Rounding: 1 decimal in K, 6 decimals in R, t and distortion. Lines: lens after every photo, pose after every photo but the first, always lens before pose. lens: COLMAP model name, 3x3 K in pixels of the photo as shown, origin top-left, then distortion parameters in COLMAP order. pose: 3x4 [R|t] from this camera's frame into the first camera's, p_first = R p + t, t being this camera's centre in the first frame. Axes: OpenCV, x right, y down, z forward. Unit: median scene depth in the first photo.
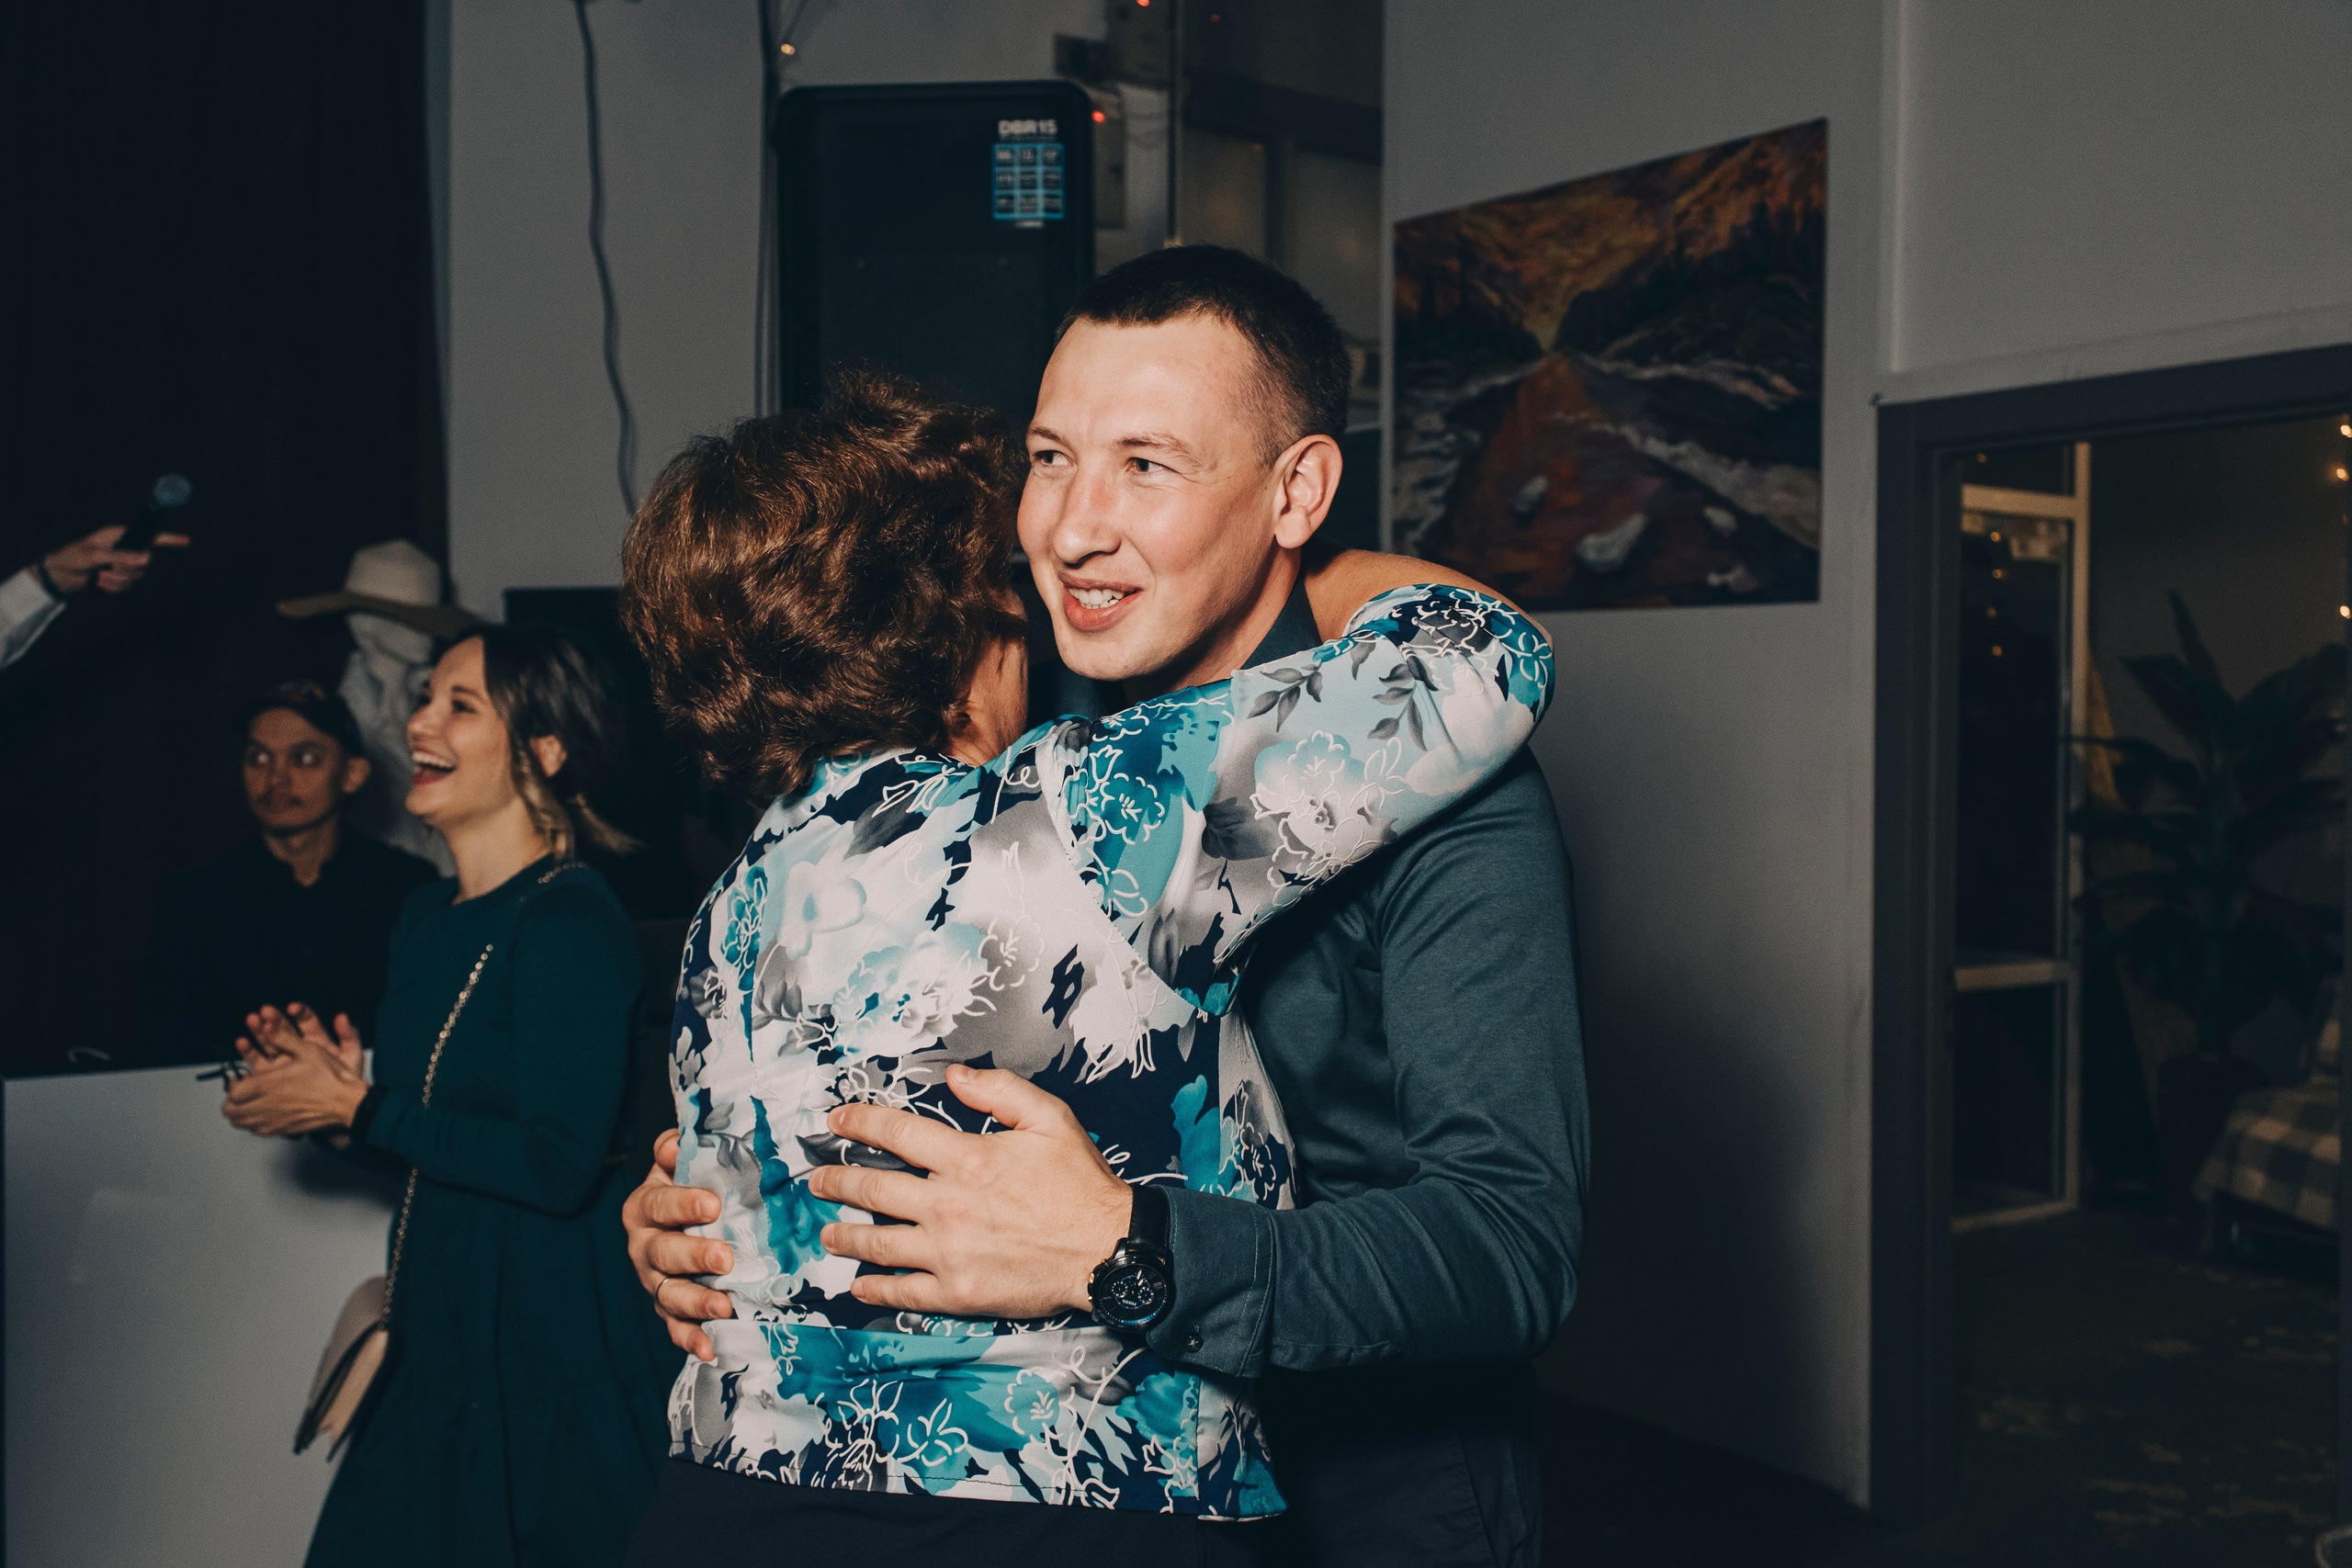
lens RADIAL K [[2373.6, 0, 1177.2], [0, 2373.6, 782.8], [0, 0, 1]] dist [0.020504, 0.000000]
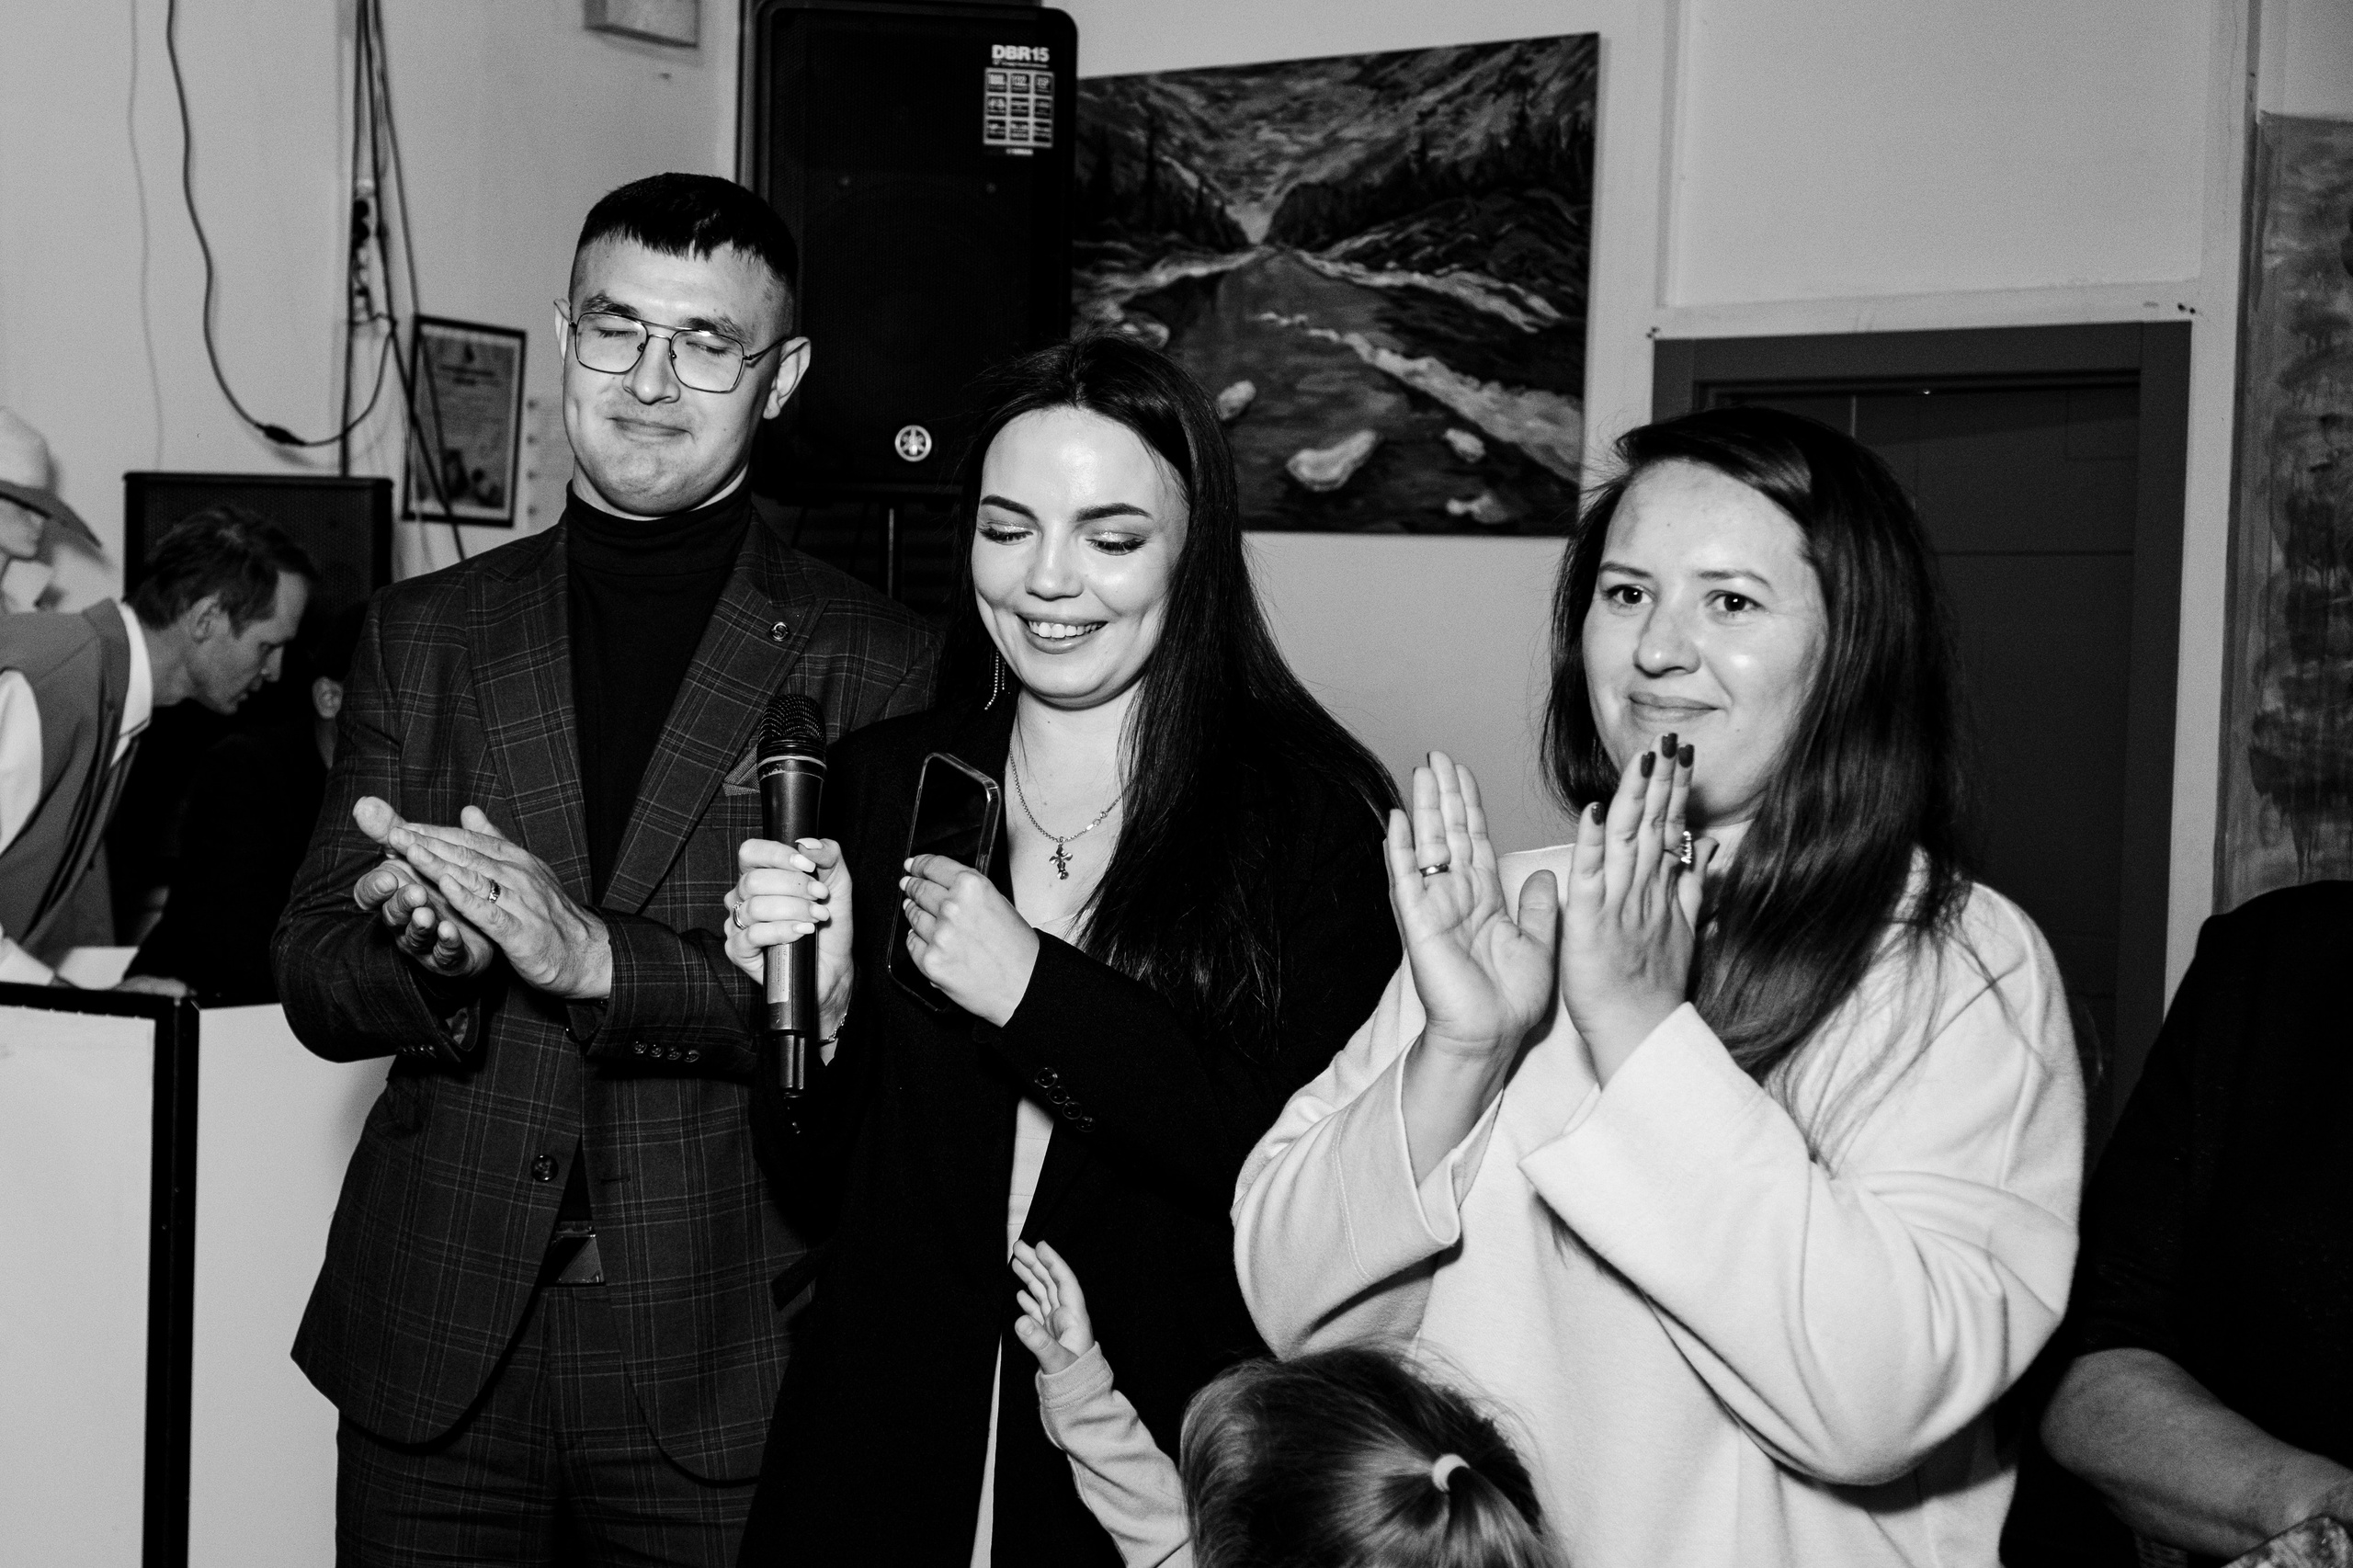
lens RADIAL K [[3360.7, 0, 1005.5], [0, 3360.7, 751.9], [0, 0, 1]] dist [0.004371, 0.000000]
pose [[0.964336, 0.014858, 0.264265, -0.279423], [-0.019566, 0.999693, 0.015189, -0.005625], [-0.263958, -0.019818, 0.964330, -0.220732]]
